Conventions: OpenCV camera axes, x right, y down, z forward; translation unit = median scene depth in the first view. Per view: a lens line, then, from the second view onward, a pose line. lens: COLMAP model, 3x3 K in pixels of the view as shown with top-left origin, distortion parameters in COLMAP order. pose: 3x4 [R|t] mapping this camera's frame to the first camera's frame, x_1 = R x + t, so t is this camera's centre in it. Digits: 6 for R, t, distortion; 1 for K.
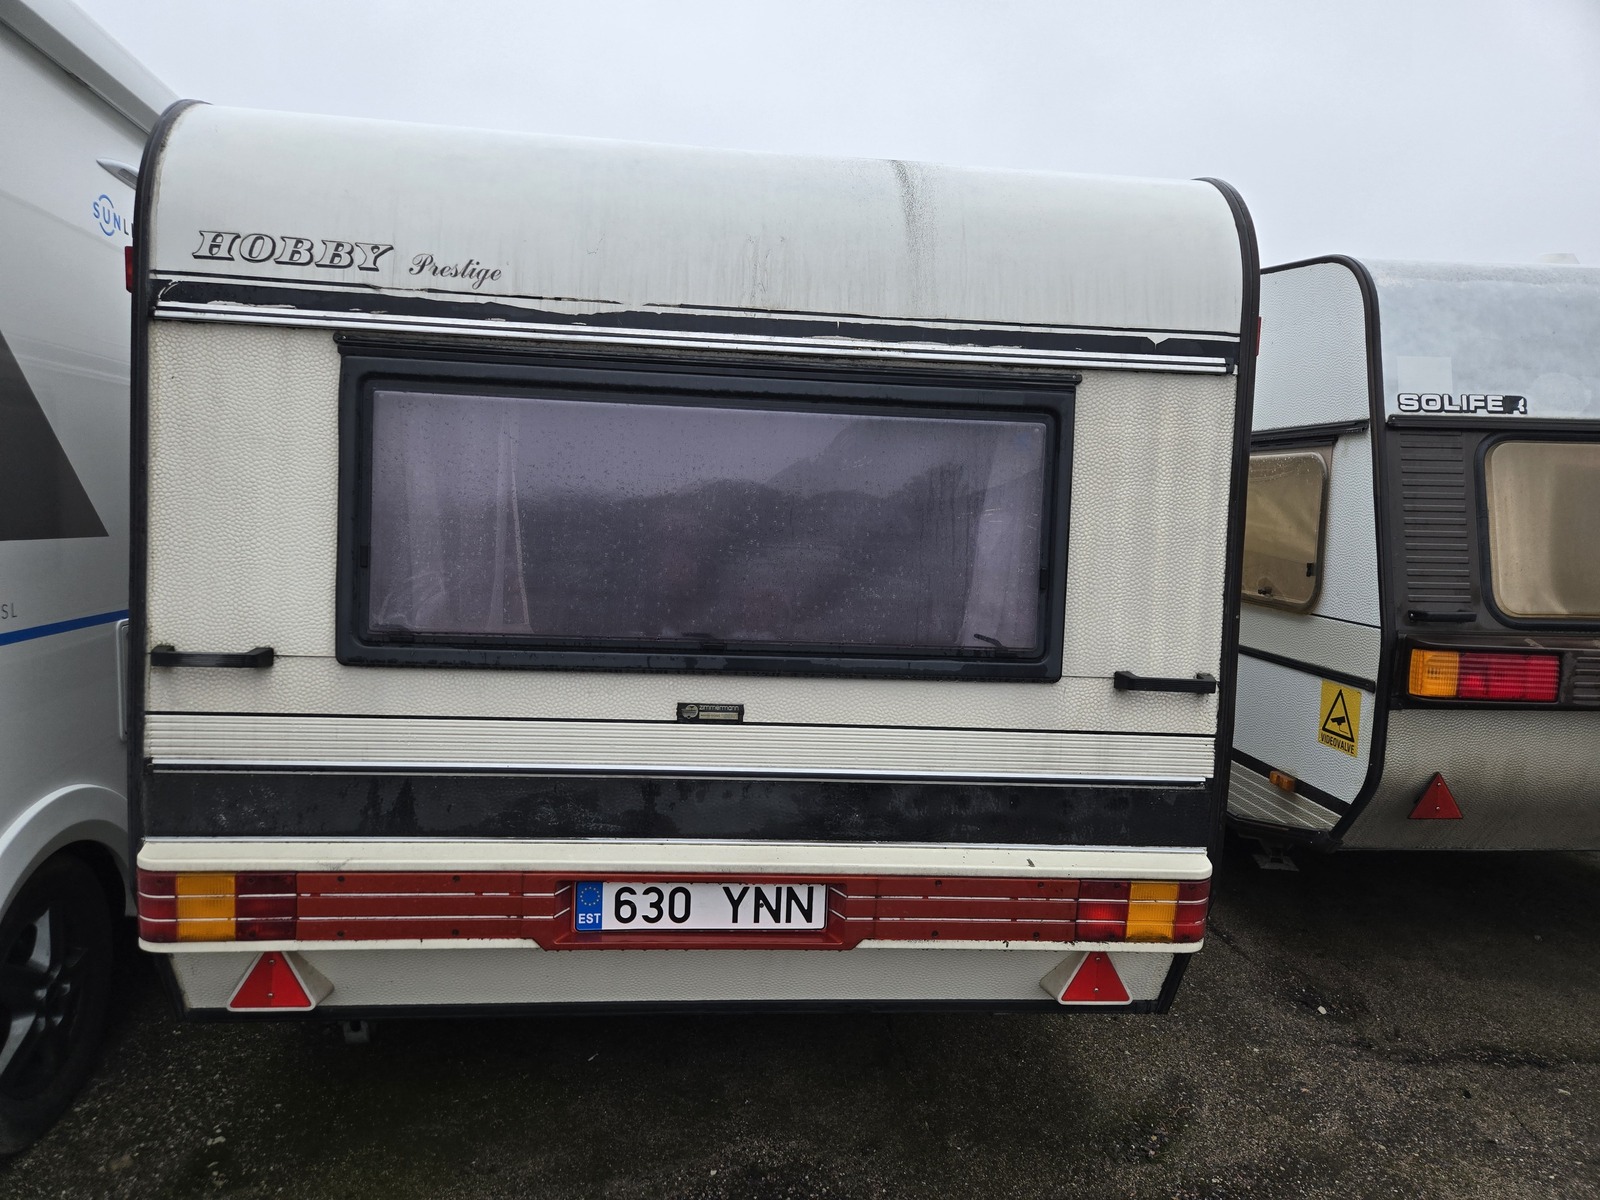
lens RADIAL K [[1083.7, 0, 797.2], [0, 1083.7, 604.6], [0, 0, 1]] dist [0.059643, -0.007179]
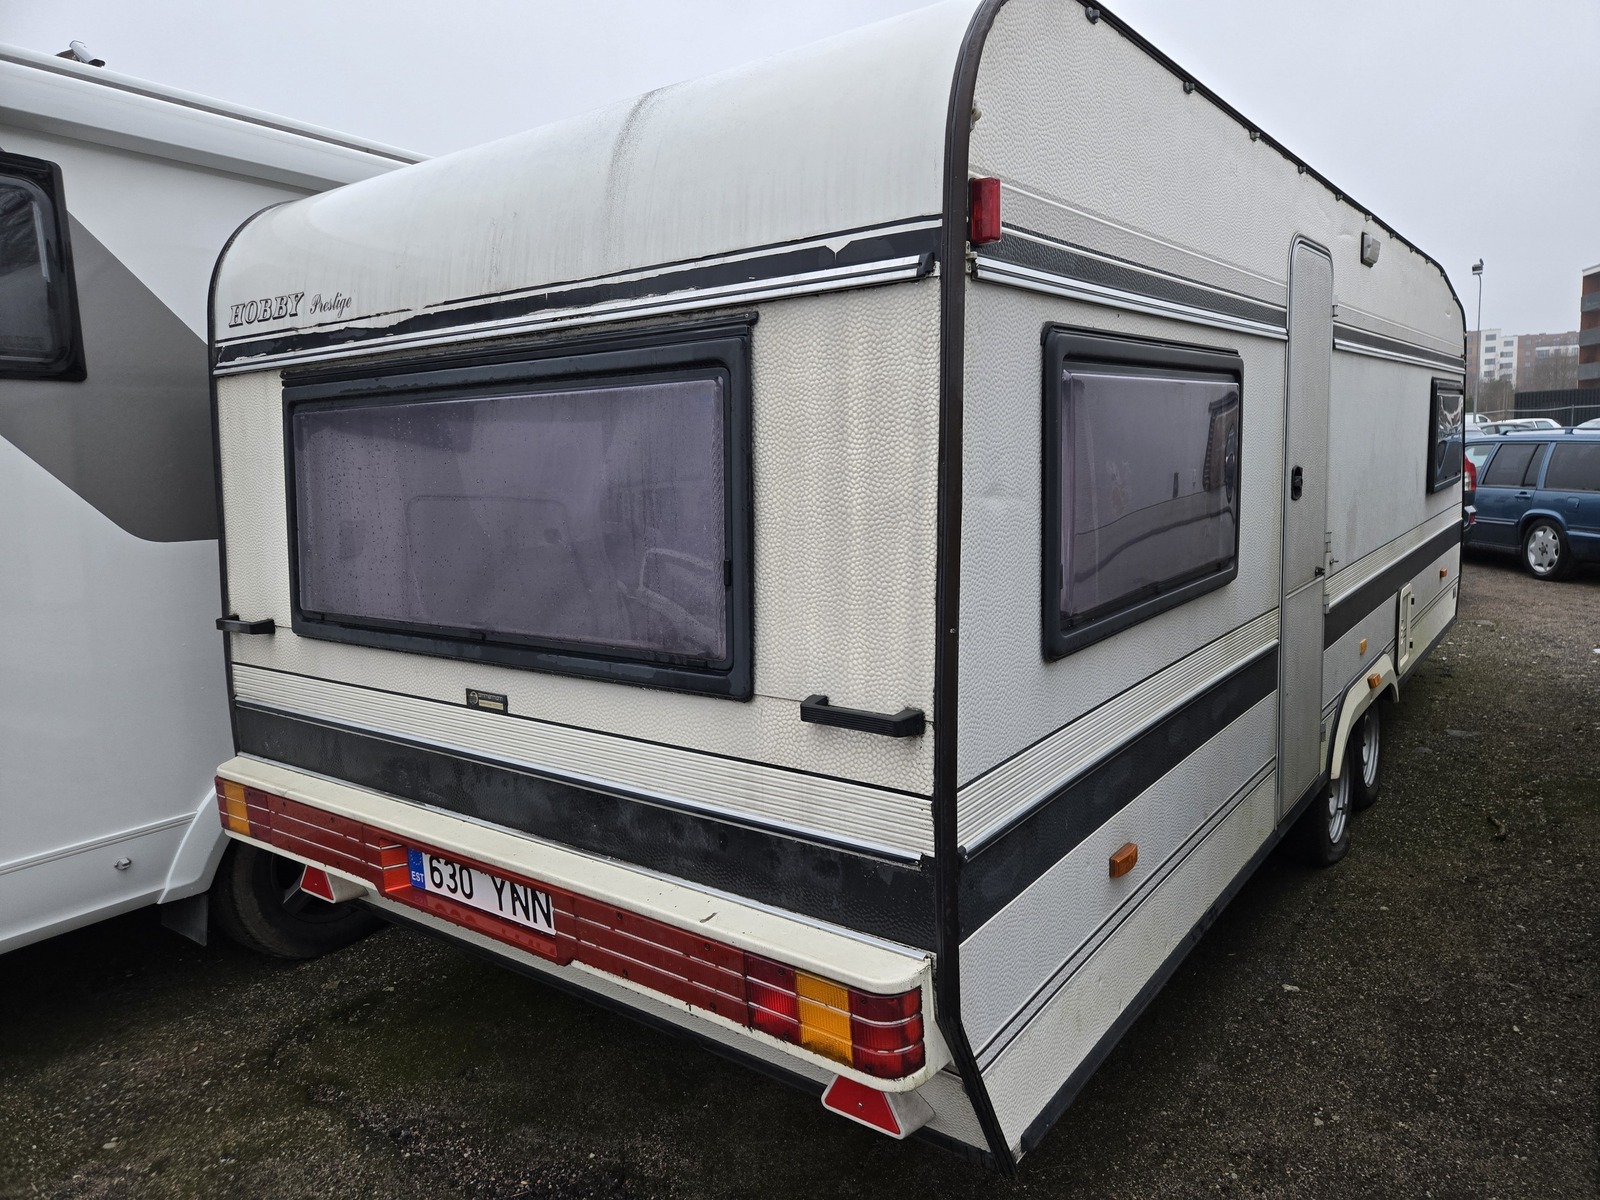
lens RADIAL K [[1083.7, 0, 798.4], [0, 1083.7, 593.6], [0, 0, 1]] dist [0.059643, -0.007179]
pose [[0.734098, 0.025657, -0.678558, 0.817056], [-0.002641, 0.999386, 0.034930, -0.036768], [0.679038, -0.023850, 0.733715, 0.448336]]
